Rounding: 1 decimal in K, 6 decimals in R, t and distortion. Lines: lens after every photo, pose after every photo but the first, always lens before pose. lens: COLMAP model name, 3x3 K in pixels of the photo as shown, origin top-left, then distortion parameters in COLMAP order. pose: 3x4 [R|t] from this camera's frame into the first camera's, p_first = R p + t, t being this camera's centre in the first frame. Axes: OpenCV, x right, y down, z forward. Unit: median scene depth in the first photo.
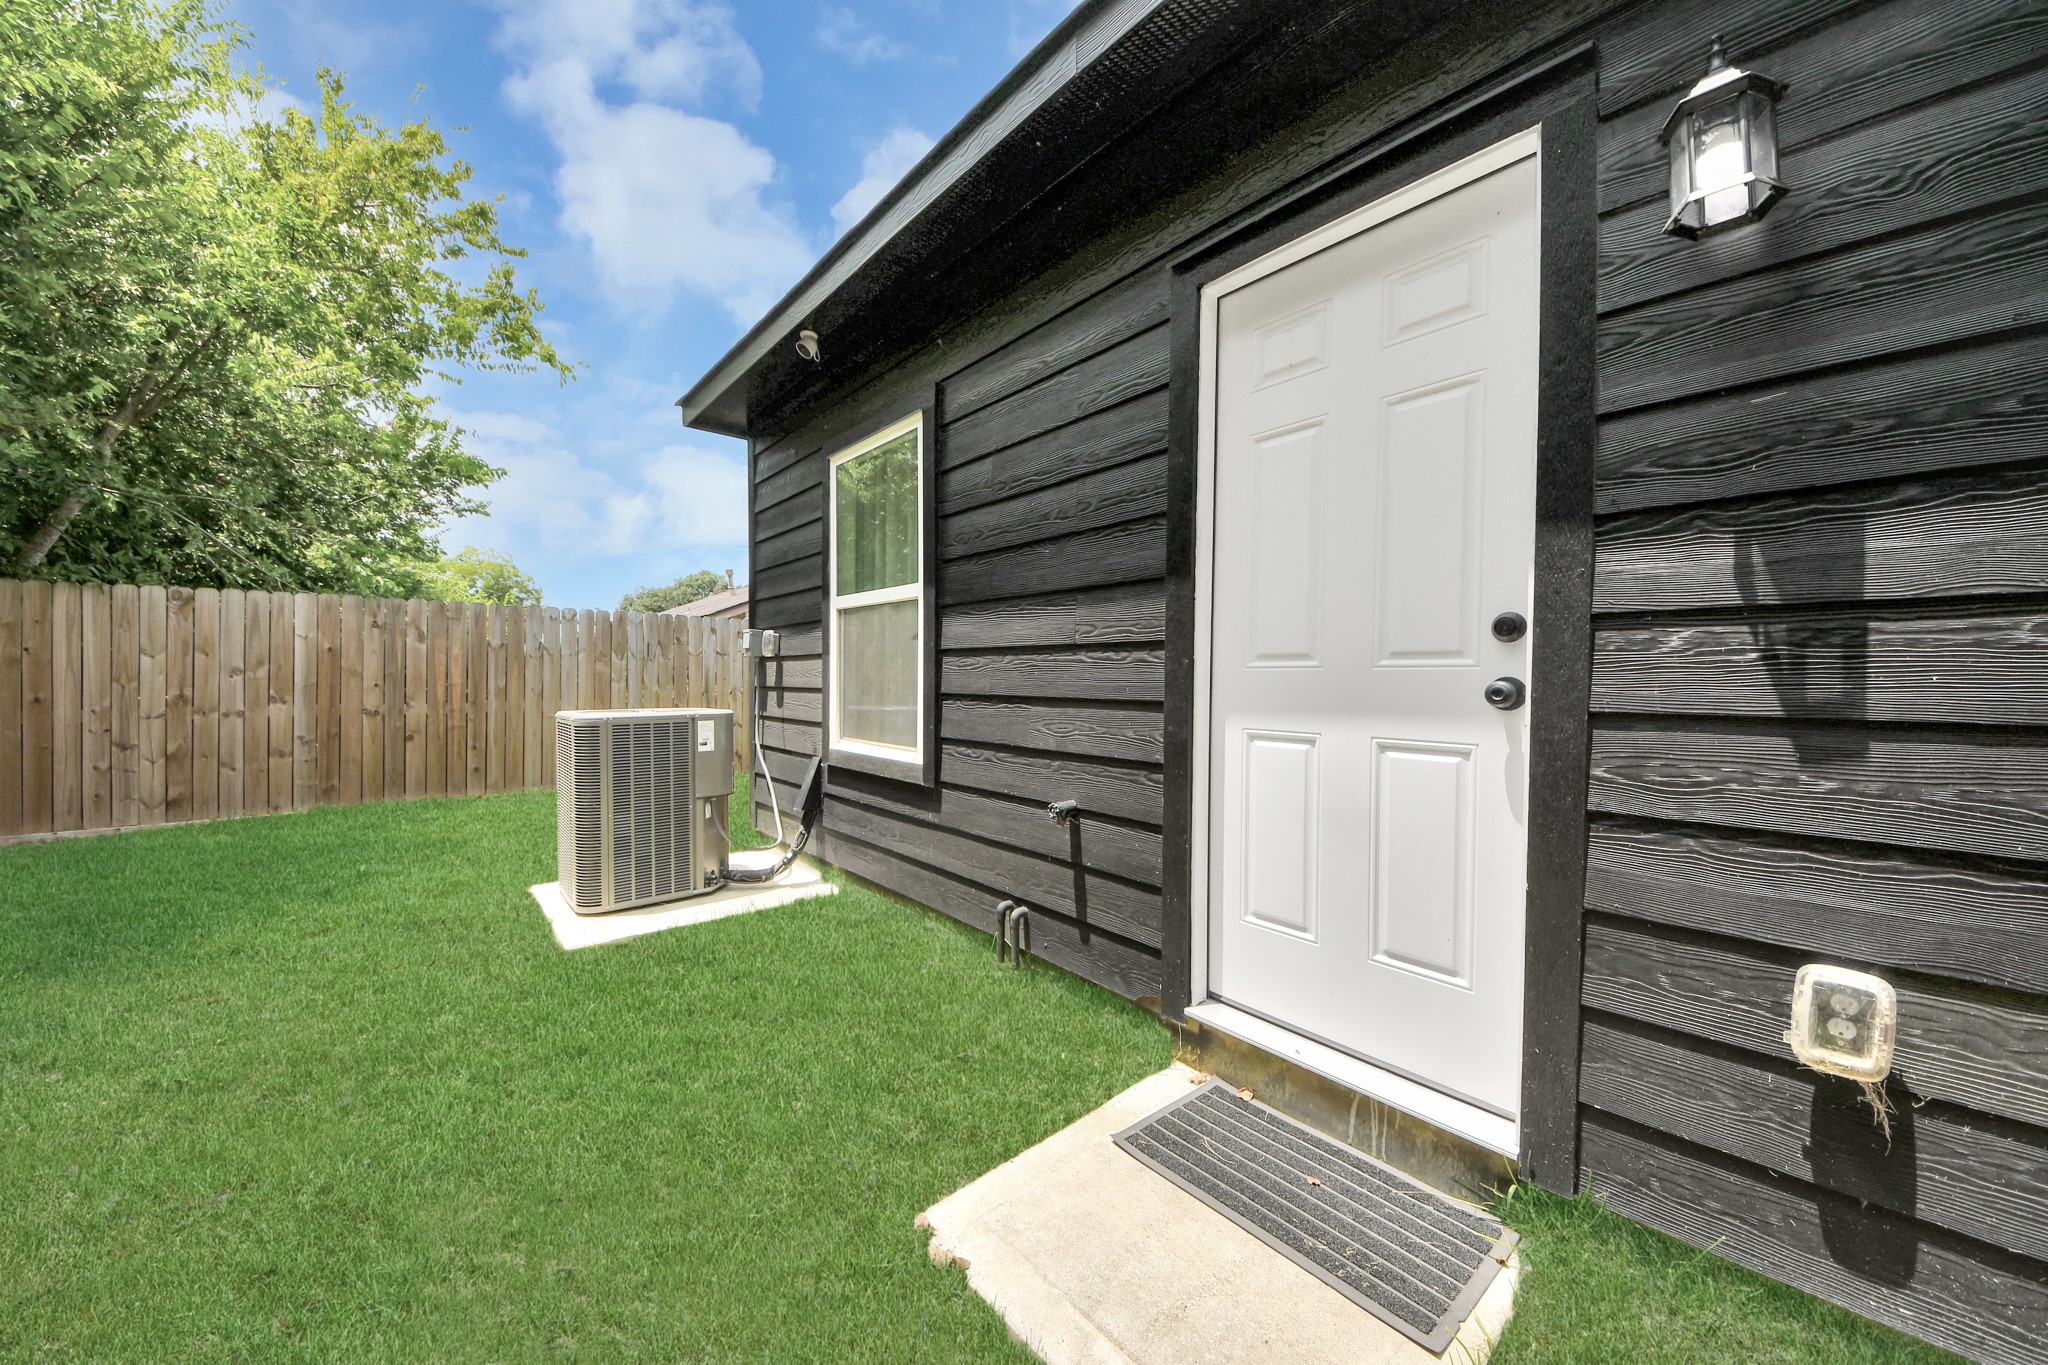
lens RADIAL K [[739.1, 0, 1023.8], [0, 739.1, 687.9], [0, 0, 1]] dist [0.012501, -0.015387]
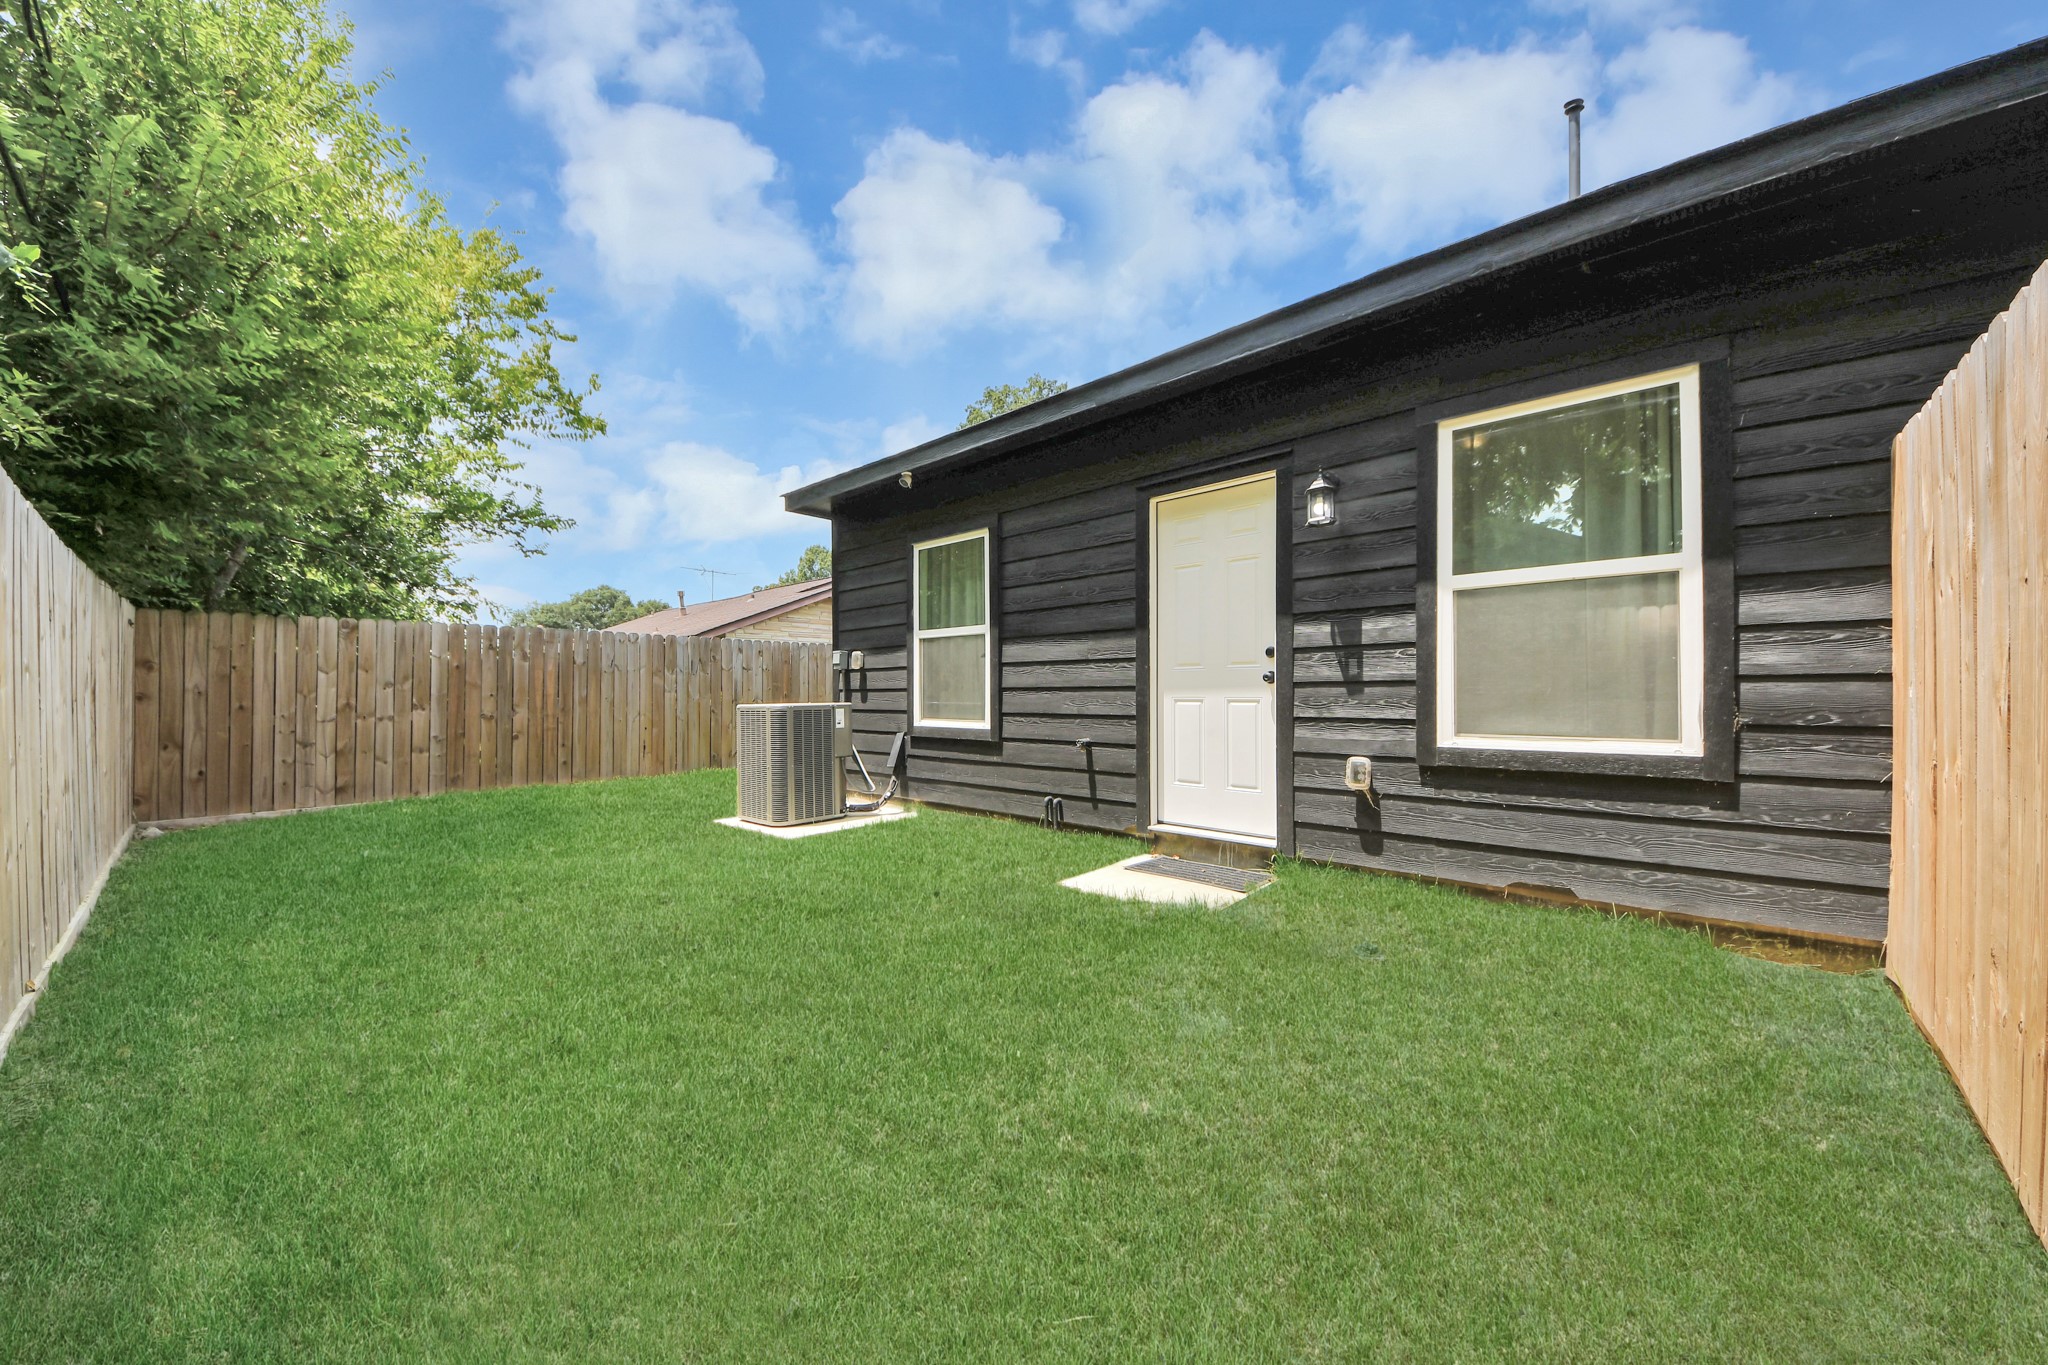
lens RADIAL K [[750.6, 0, 1025.6], [0, 750.6, 688.0], [0, 0, 1]] dist [0.001784, 0.000004]
pose [[0.991997, -0.010890, 0.125792, -0.279730], [0.013496, 0.999711, -0.019881, 0.044219], [-0.125539, 0.021420, 0.991857, -0.779516]]
